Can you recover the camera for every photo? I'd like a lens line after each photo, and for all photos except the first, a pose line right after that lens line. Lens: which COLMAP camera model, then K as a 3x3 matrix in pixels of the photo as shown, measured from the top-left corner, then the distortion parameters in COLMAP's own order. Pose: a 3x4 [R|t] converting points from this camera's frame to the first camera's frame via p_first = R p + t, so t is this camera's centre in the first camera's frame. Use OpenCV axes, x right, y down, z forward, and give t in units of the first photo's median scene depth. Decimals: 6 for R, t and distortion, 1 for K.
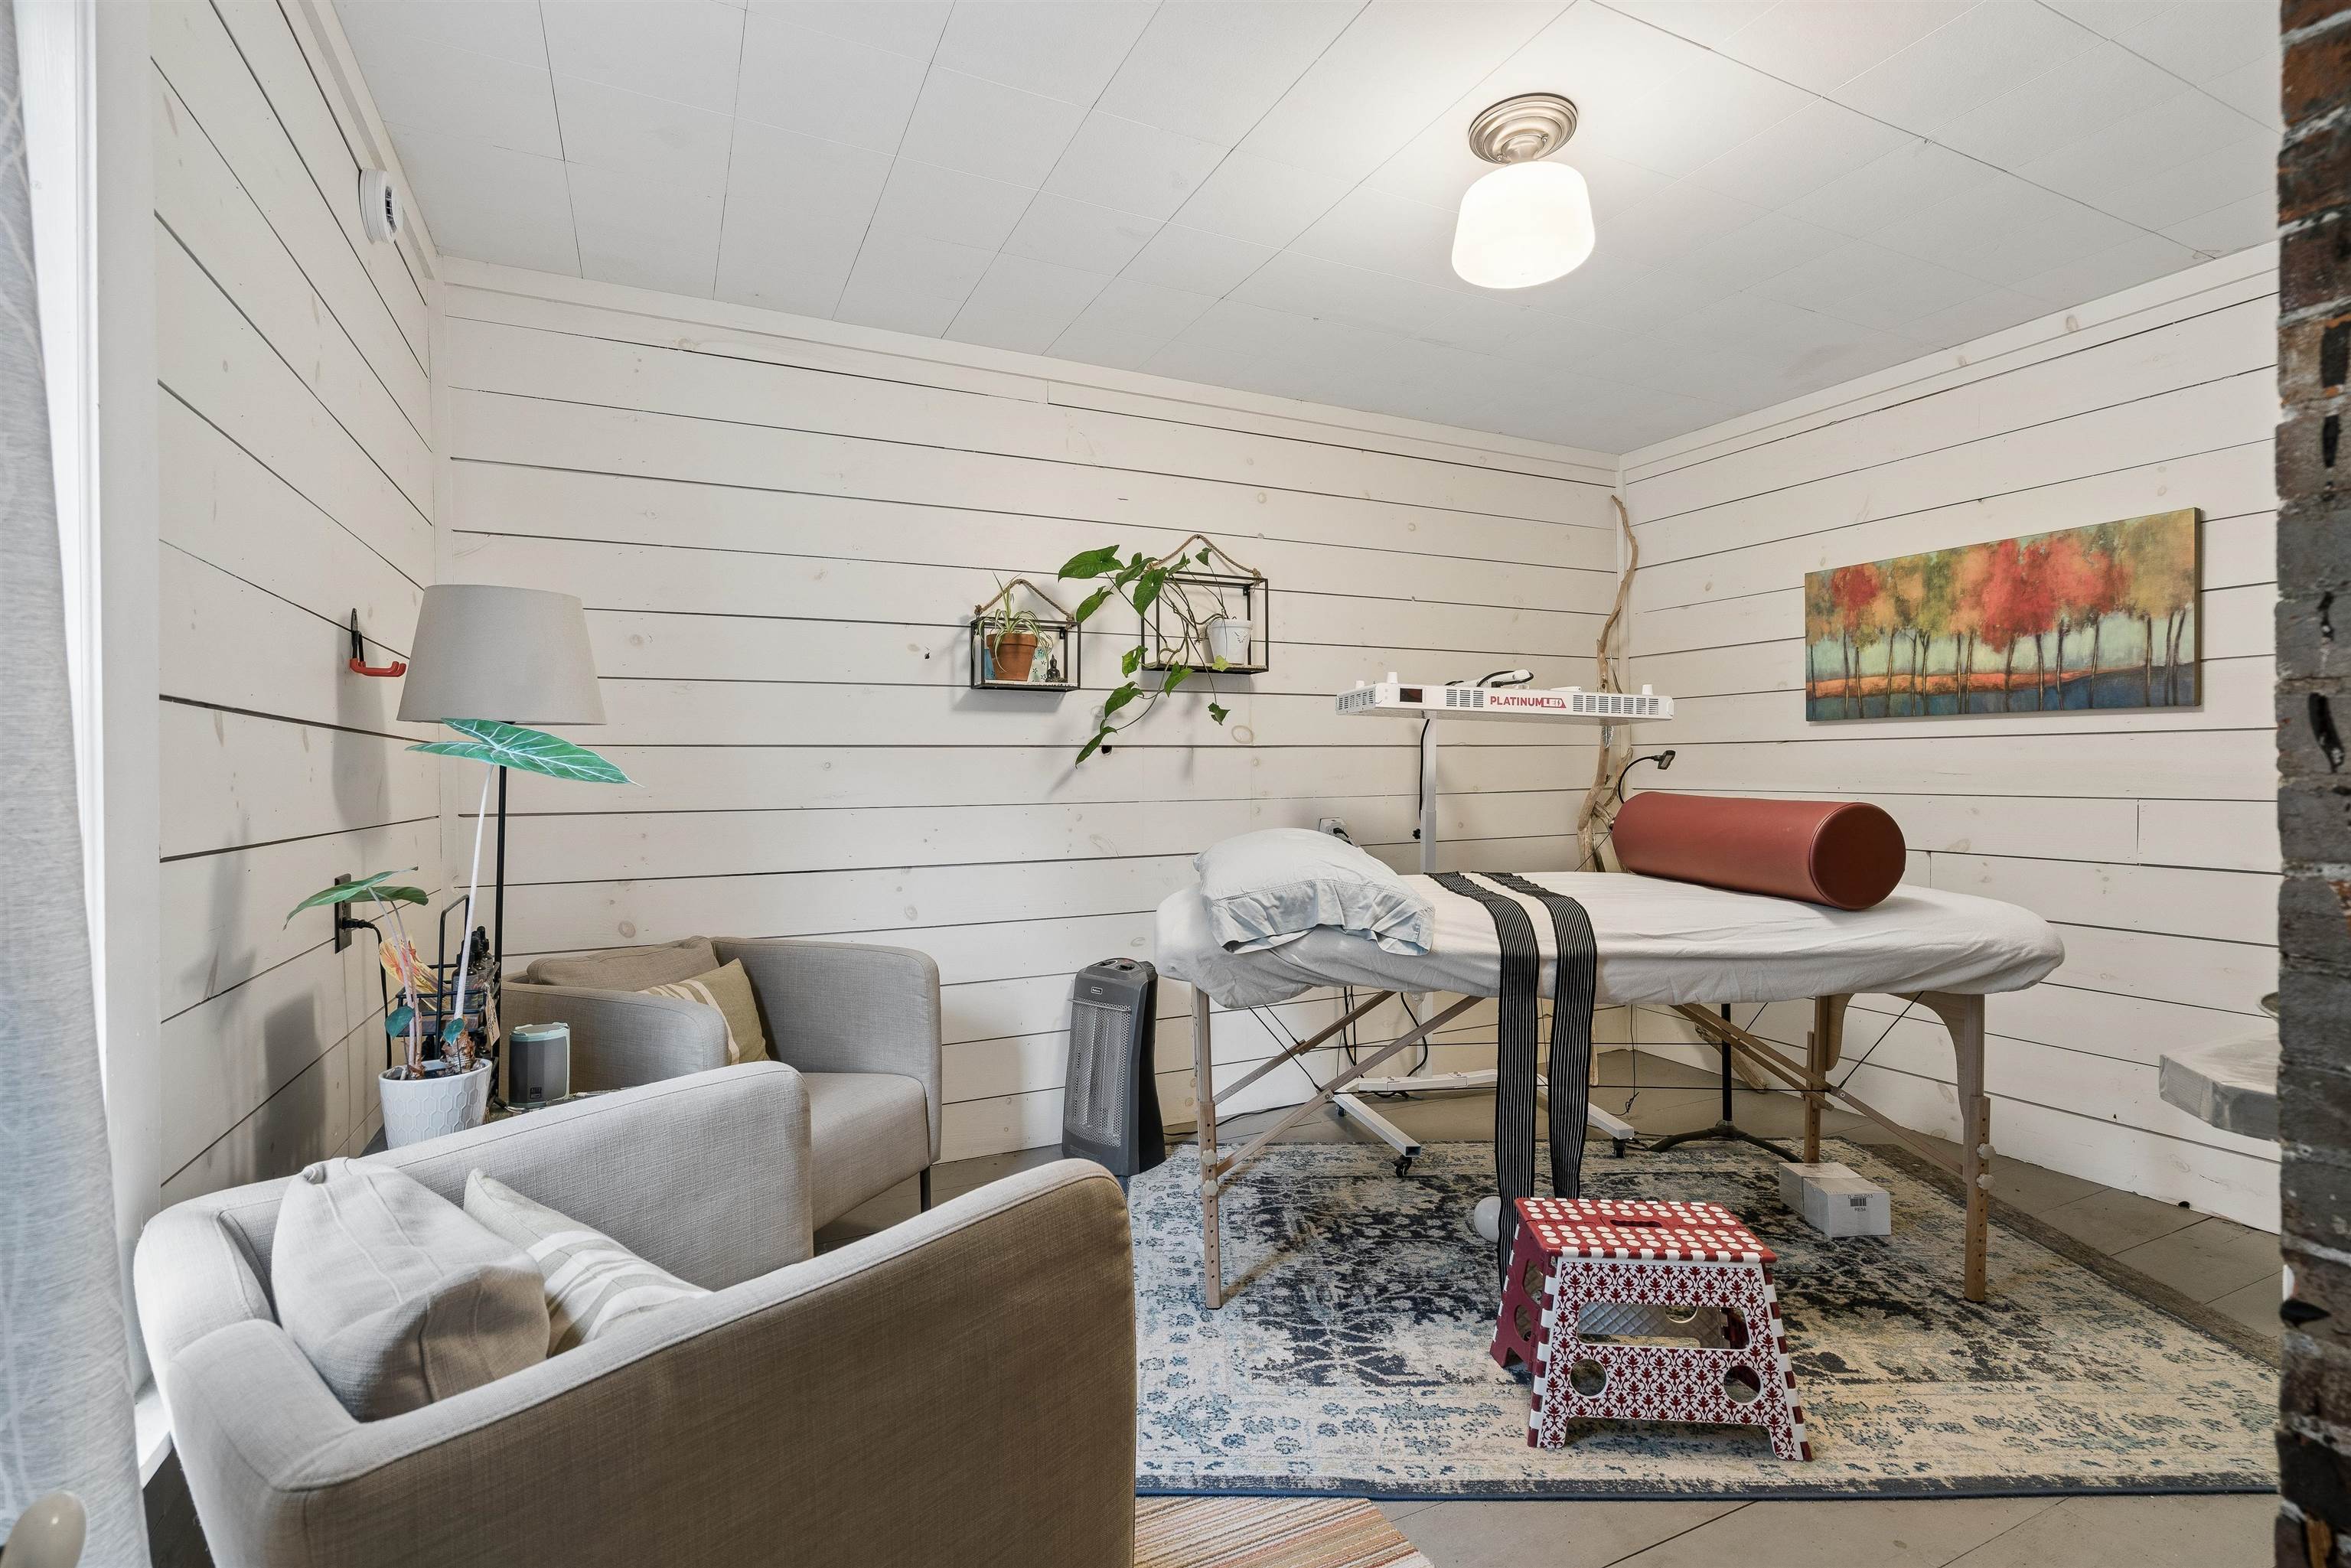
lens RADIAL K [[1070.6, 0, 1184.8], [0, 1070.6, 779.4], [0, 0, 1]] dist [-0.005461, 0.002876]
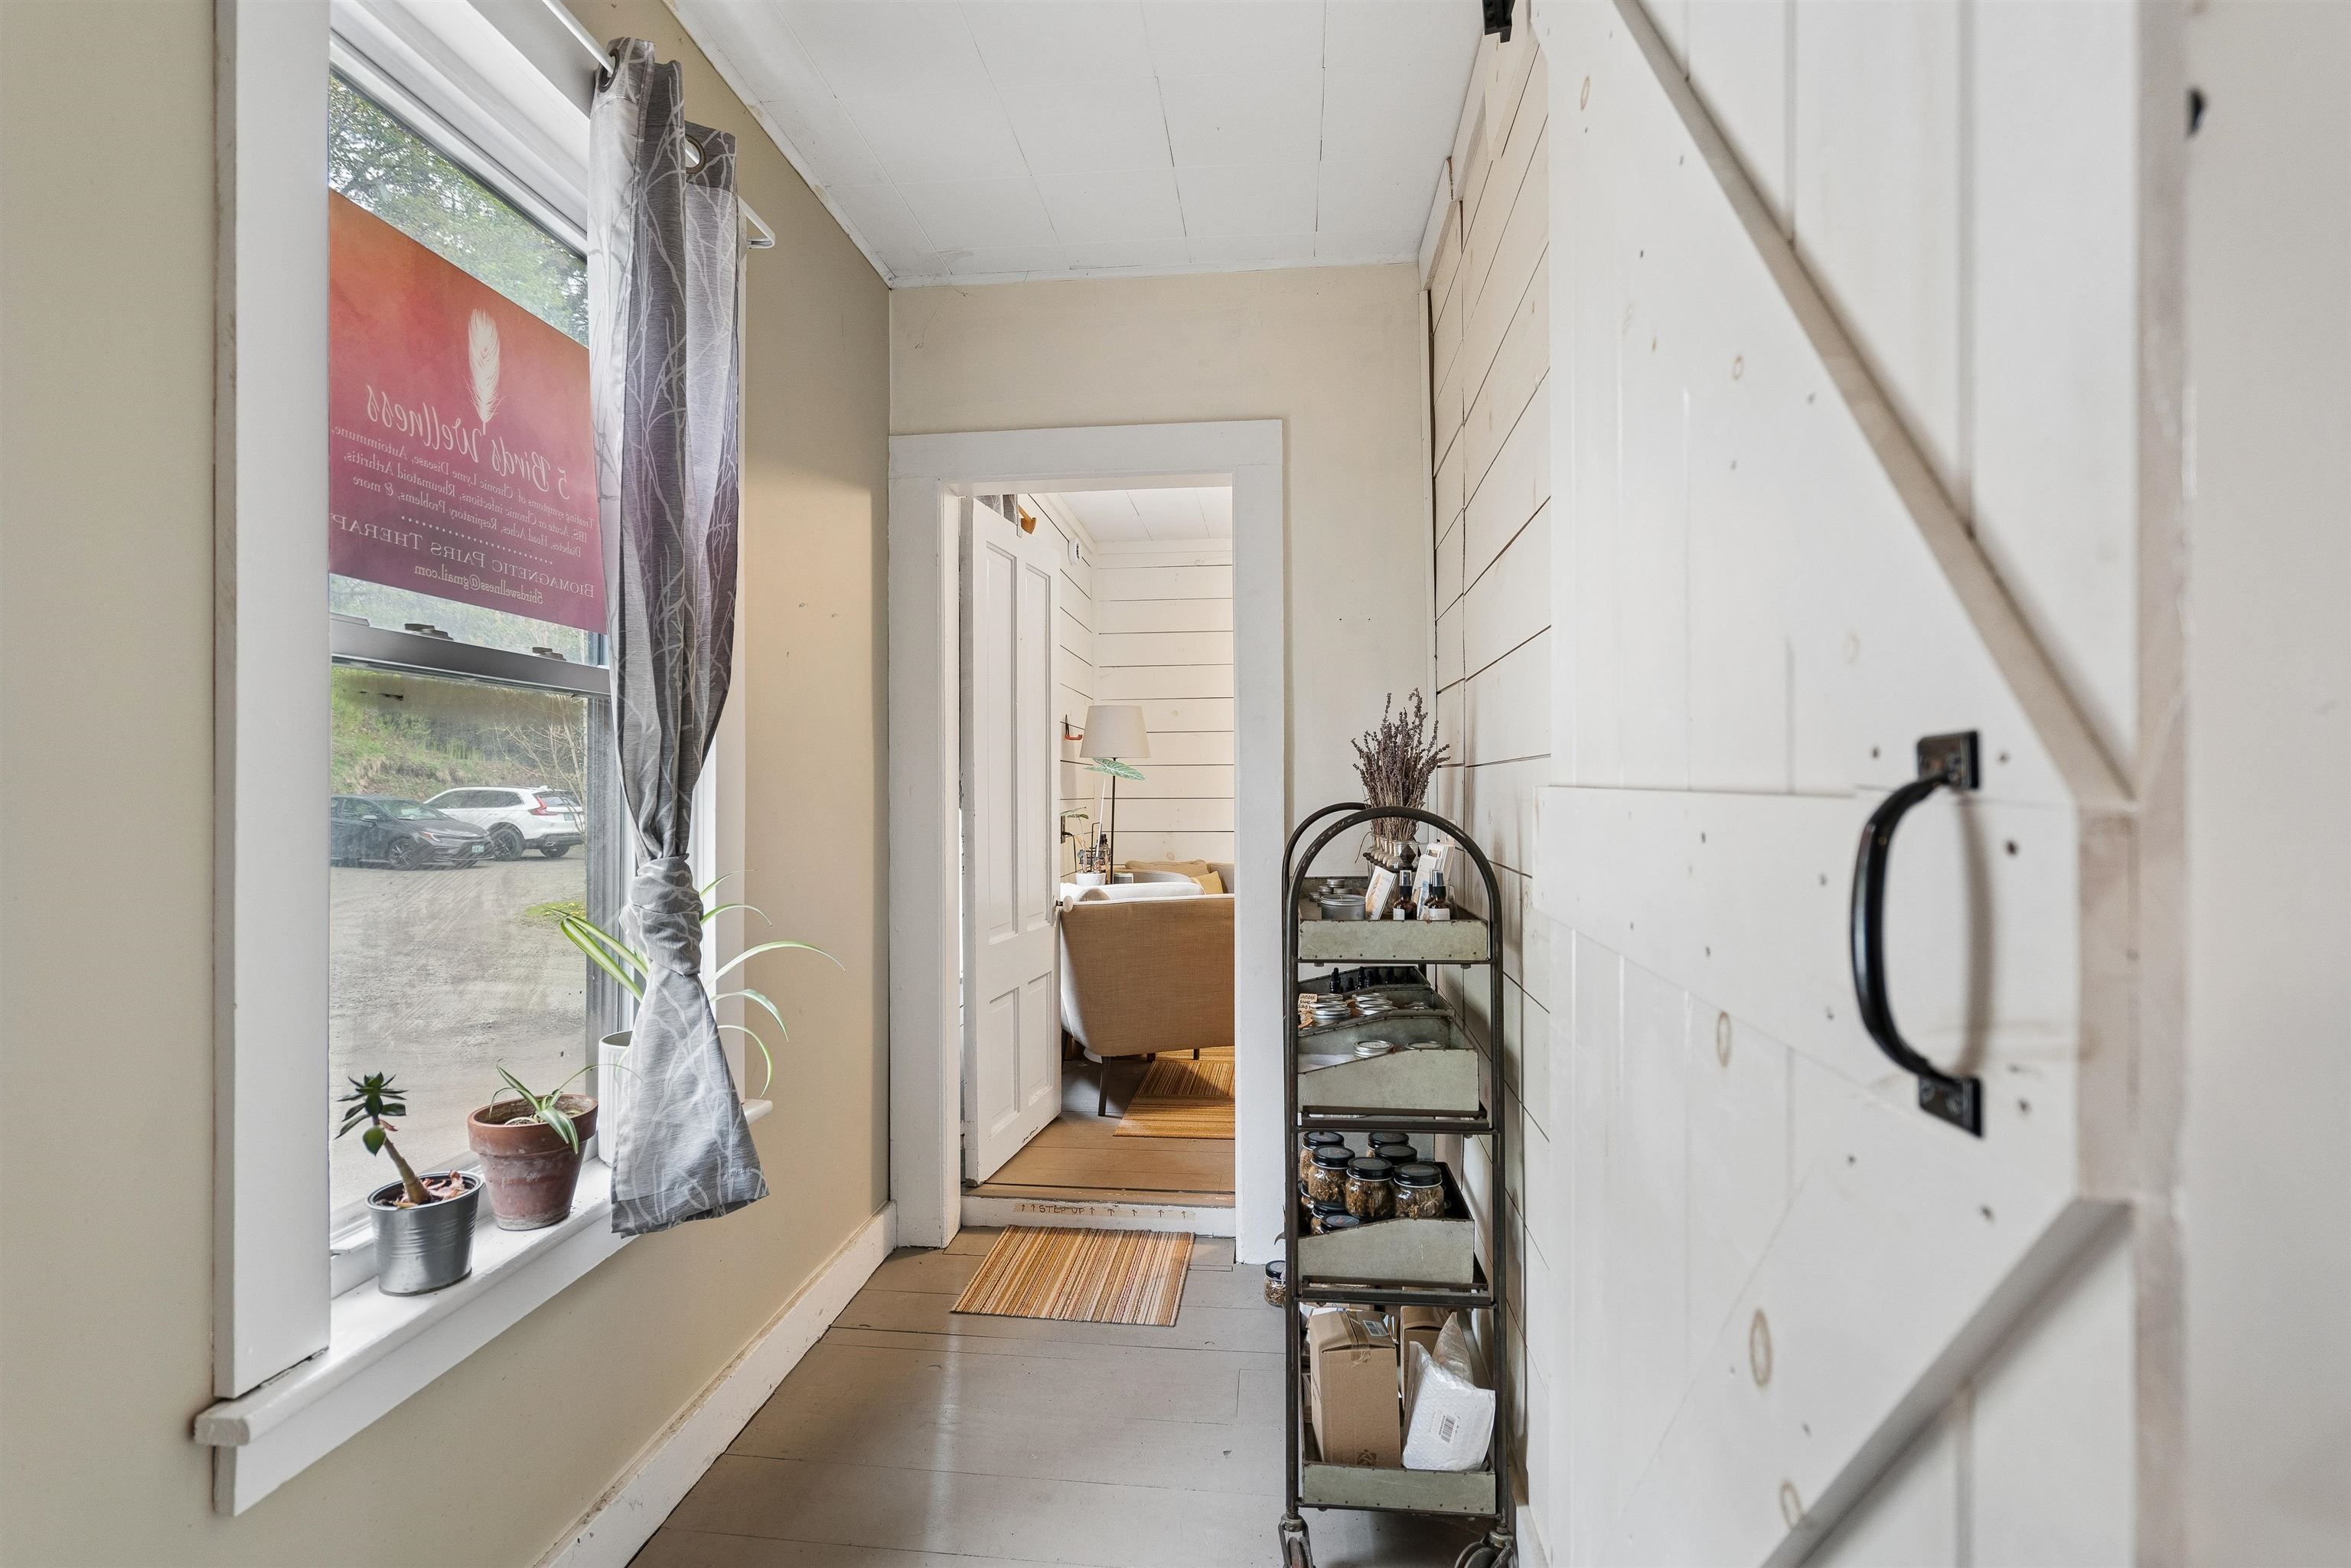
lens RADIAL K [[1142.5, 0, 1170.8], [0, 1142.5, 786.0], [0, 0, 1]] dist [-0.000059, 0.000000]
pose [[0.849768, 0.000265, -0.527157, 0.919999], [-0.003984, 0.999975, -0.005918, 0.031438], [0.527142, 0.007129, 0.849747, -1.248505]]
